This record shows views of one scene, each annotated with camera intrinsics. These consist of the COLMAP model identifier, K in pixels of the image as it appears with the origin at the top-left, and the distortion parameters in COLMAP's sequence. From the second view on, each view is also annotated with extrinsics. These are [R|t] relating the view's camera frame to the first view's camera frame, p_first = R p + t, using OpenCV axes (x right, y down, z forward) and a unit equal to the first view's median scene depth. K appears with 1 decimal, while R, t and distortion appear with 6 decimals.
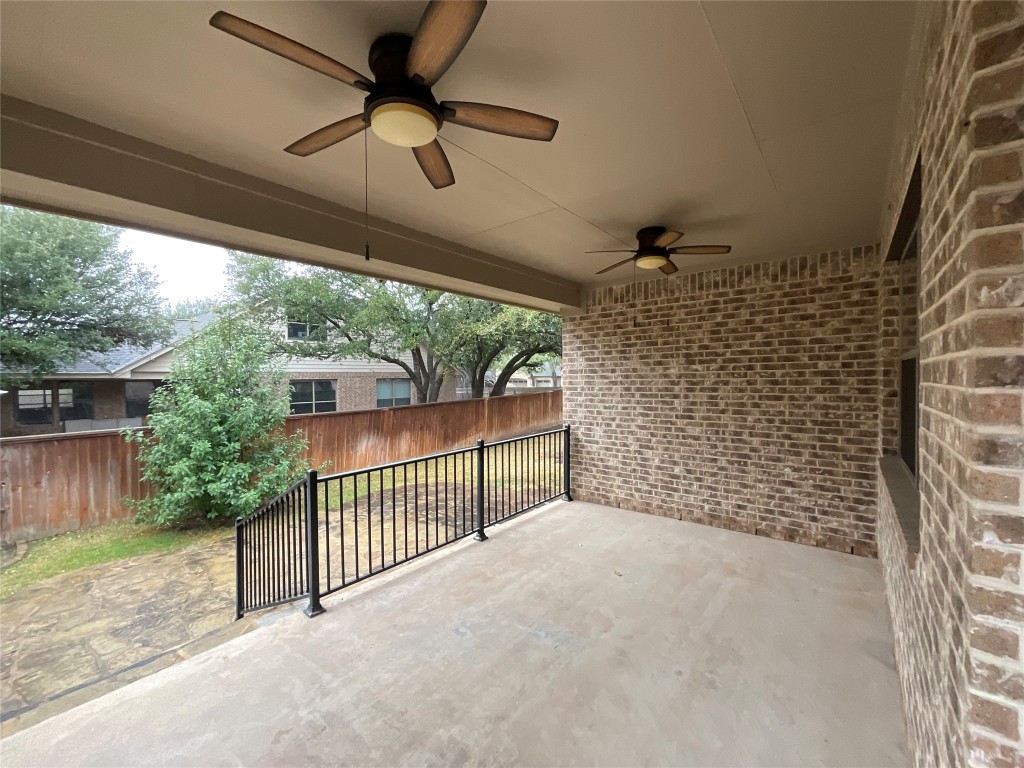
lens RADIAL K [[415.0, 0, 512.6], [0, 415.0, 384.2], [0, 0, 1]] dist [0.003314, 0.001147]
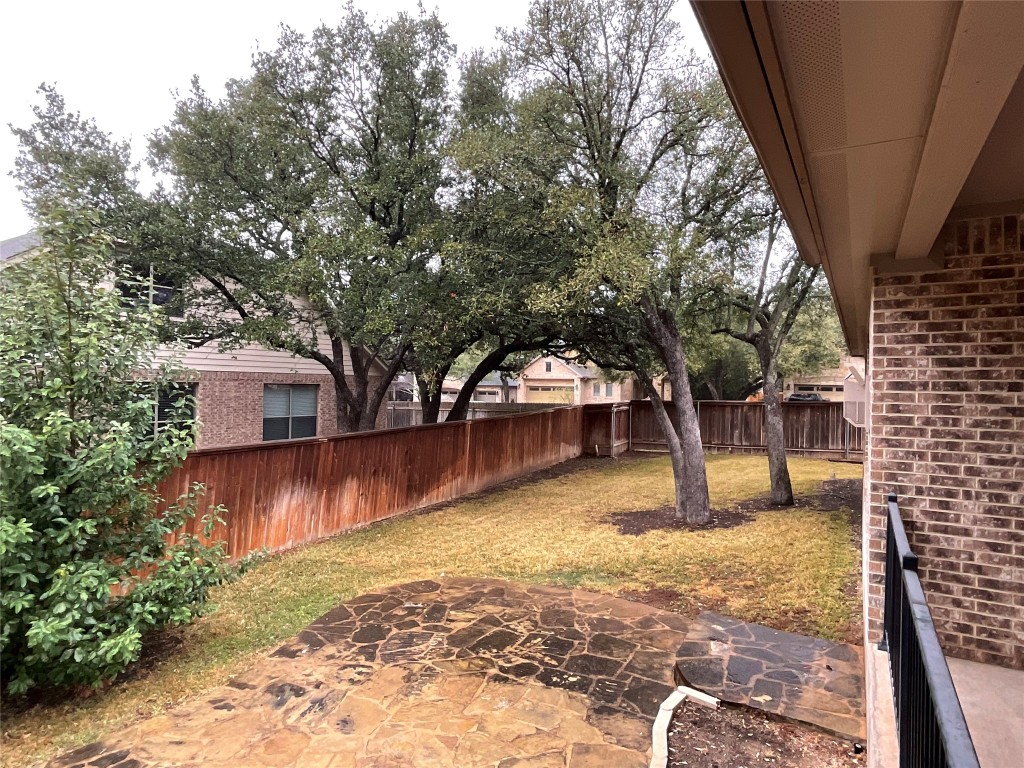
lens RADIAL K [[594.5, 0, 511.5], [0, 594.5, 381.3], [0, 0, 1]] dist [0.002792, 0.003258]
pose [[0.986543, 0.028069, 0.161078, -0.329509], [-0.023944, 0.999335, -0.027495, -0.003600], [-0.161742, 0.023268, 0.986559, 0.291768]]
